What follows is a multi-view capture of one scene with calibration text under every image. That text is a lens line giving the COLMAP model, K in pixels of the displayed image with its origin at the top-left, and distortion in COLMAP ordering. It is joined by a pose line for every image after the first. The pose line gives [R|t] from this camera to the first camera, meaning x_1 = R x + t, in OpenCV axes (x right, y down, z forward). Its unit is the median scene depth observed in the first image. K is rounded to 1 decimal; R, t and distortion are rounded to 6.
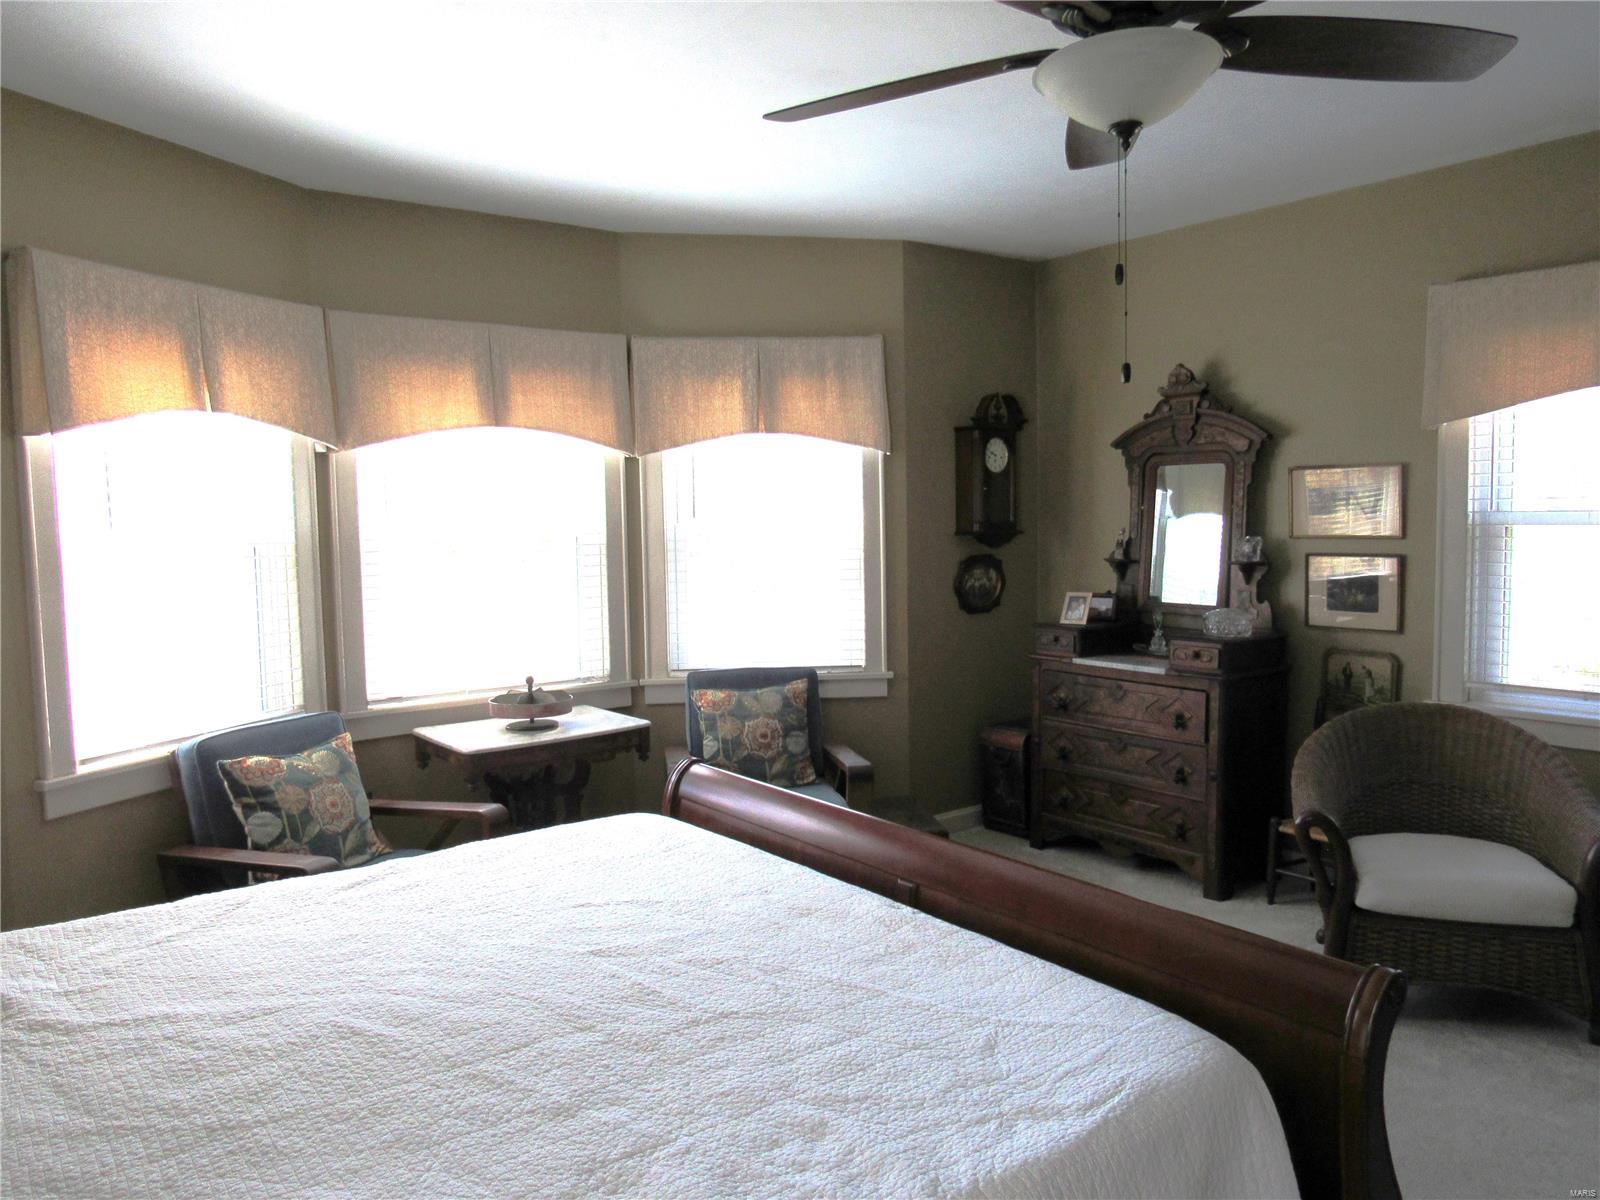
lens RADIAL K [[1145.0, 0, 807.5], [0, 1145.0, 599.8], [0, 0, 1]] dist [-0.016620, 0.000261]
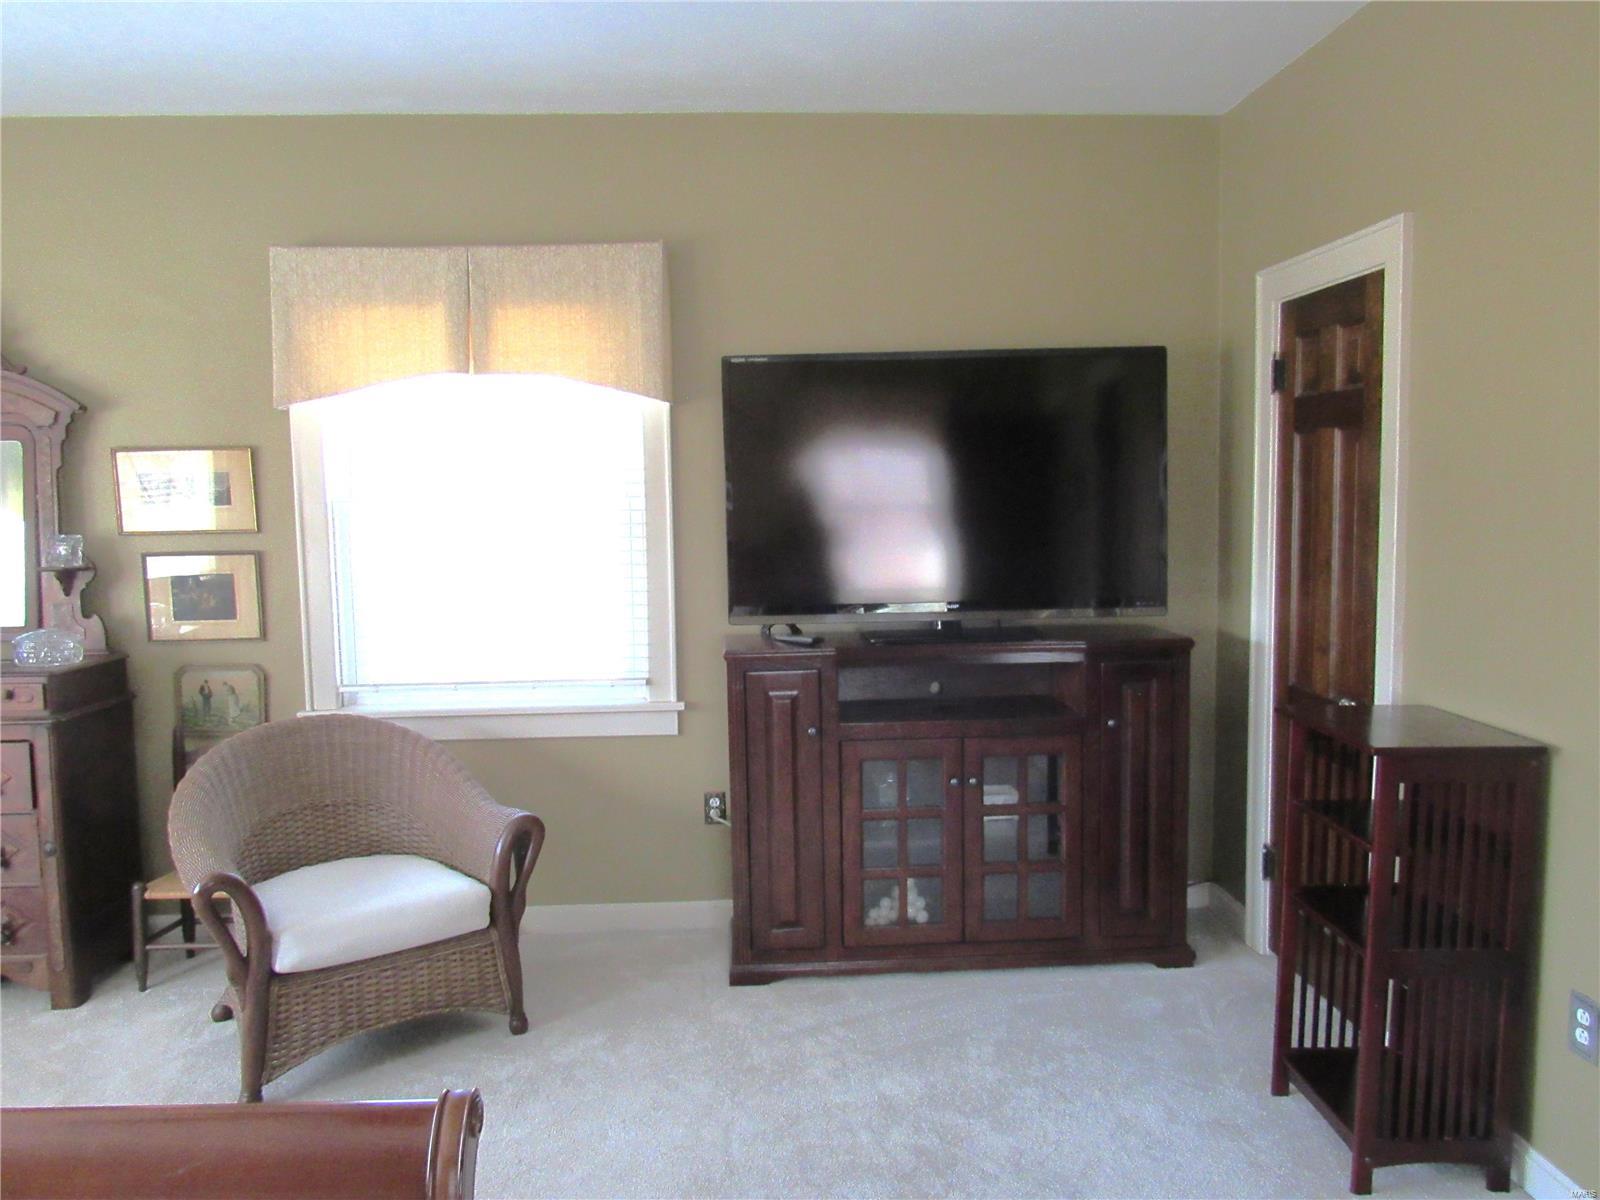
lens RADIAL K [[1194.1, 0, 800.0], [0, 1194.1, 600.0], [0, 0, 1]] dist [-0.029456, -0.004813]
pose [[0.560721, -0.069862, 0.825052, -0.000827], [0.066049, 0.997033, 0.039536, -0.010099], [-0.825366, 0.032326, 0.563672, 0.138135]]
